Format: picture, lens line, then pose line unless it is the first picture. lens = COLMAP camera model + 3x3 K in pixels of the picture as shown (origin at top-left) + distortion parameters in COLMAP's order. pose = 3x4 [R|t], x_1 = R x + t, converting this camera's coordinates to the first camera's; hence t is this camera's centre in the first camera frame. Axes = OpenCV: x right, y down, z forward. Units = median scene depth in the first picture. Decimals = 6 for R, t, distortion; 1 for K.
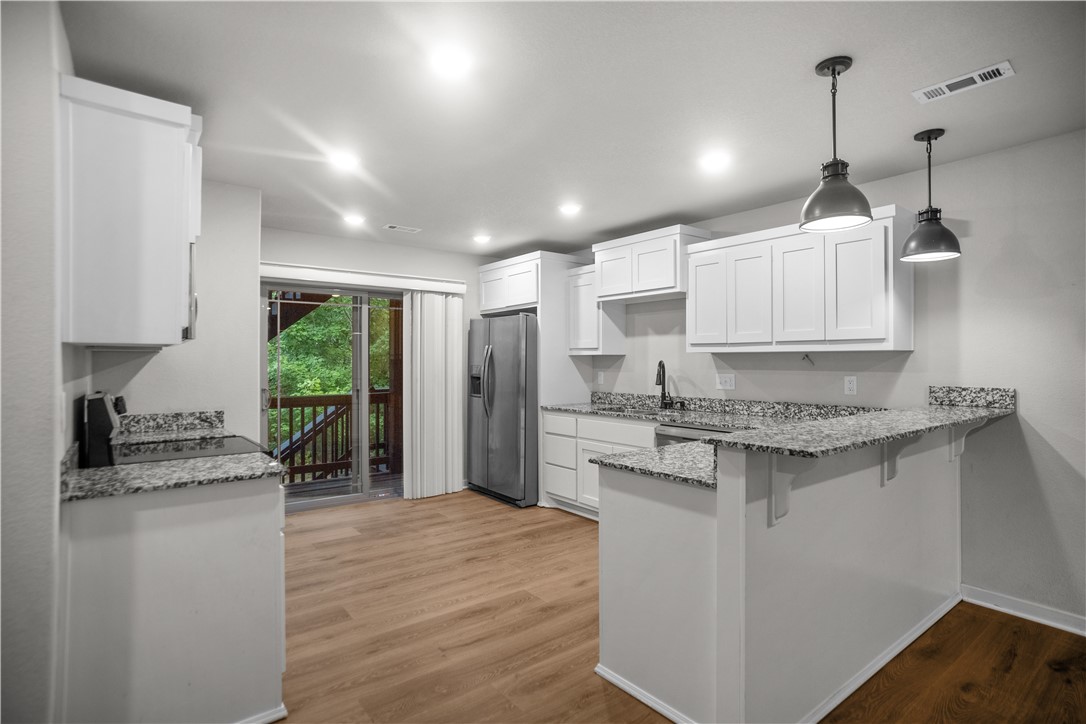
lens RADIAL K [[550.6, 0, 539.5], [0, 550.6, 358.5], [0, 0, 1]] dist [-0.044635, 0.025751]
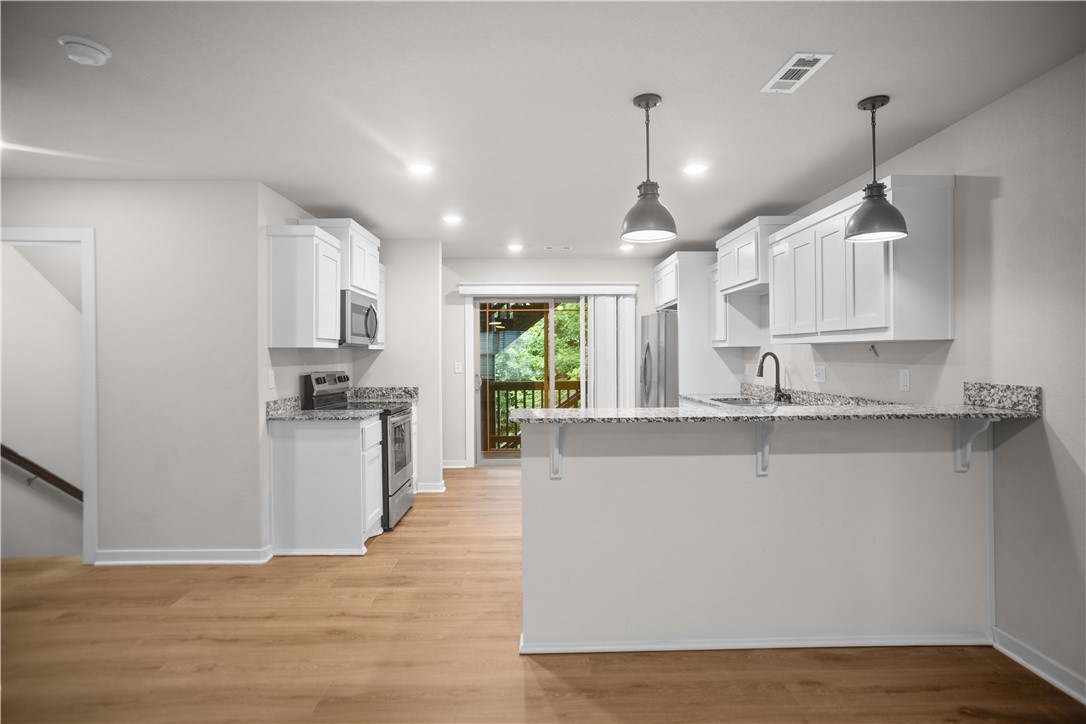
lens RADIAL K [[550.6, 0, 544.0], [0, 550.6, 354.5], [0, 0, 1]] dist [-0.044635, 0.025751]
pose [[0.805723, -0.004067, -0.592279, 0.640606], [0.009652, 0.999934, 0.006264, -0.002621], [0.592214, -0.010764, 0.805709, -0.048258]]
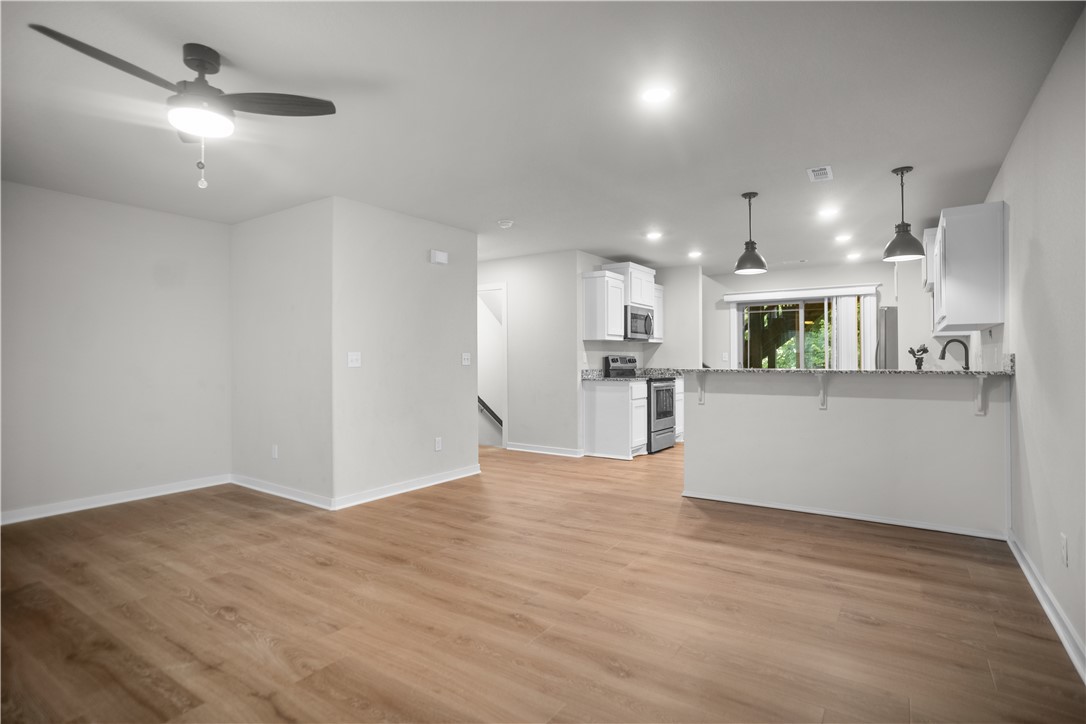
lens RADIAL K [[550.6, 0, 549.5], [0, 550.6, 351.7], [0, 0, 1]] dist [-0.044635, 0.025751]
pose [[0.320242, -0.012688, -0.947251, 1.379339], [0.009316, 0.999904, -0.010243, 0.045239], [0.947290, -0.005545, 0.320329, -0.244244]]
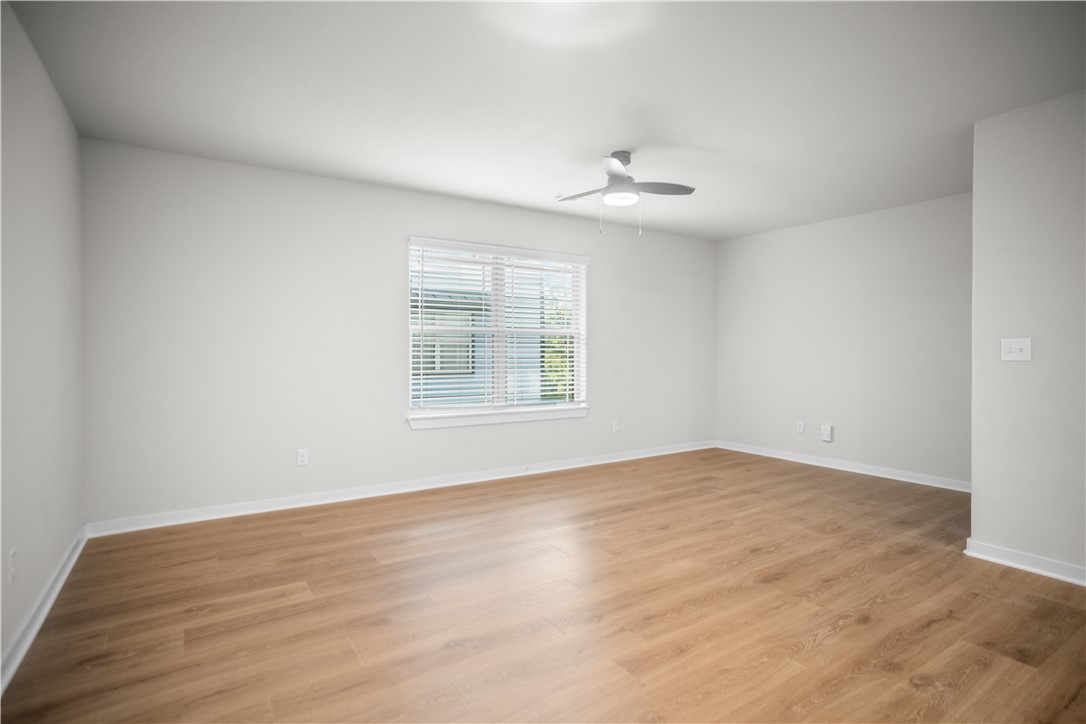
lens RADIAL K [[550.6, 0, 542.7], [0, 550.6, 358.3], [0, 0, 1]] dist [-0.044635, 0.025751]
pose [[-0.998359, -0.003179, 0.057170, 0.707907], [-0.002704, 0.999961, 0.008392, 0.052408], [-0.057194, 0.008224, -0.998329, 0.630199]]
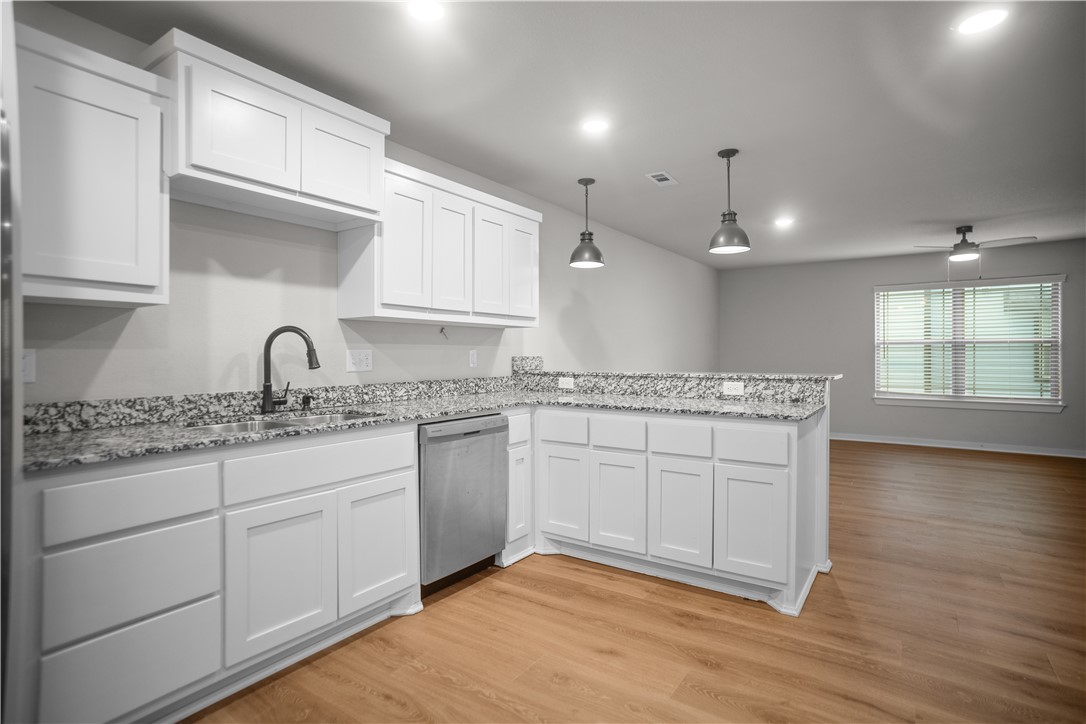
lens RADIAL K [[550.6, 0, 549.6], [0, 550.6, 353.9], [0, 0, 1]] dist [-0.044635, 0.025751]
pose [[-0.311946, 0.002061, 0.950097, -0.518568], [-0.001847, 0.999994, -0.002776, 0.044337], [-0.950098, -0.002621, -0.311941, 1.231243]]
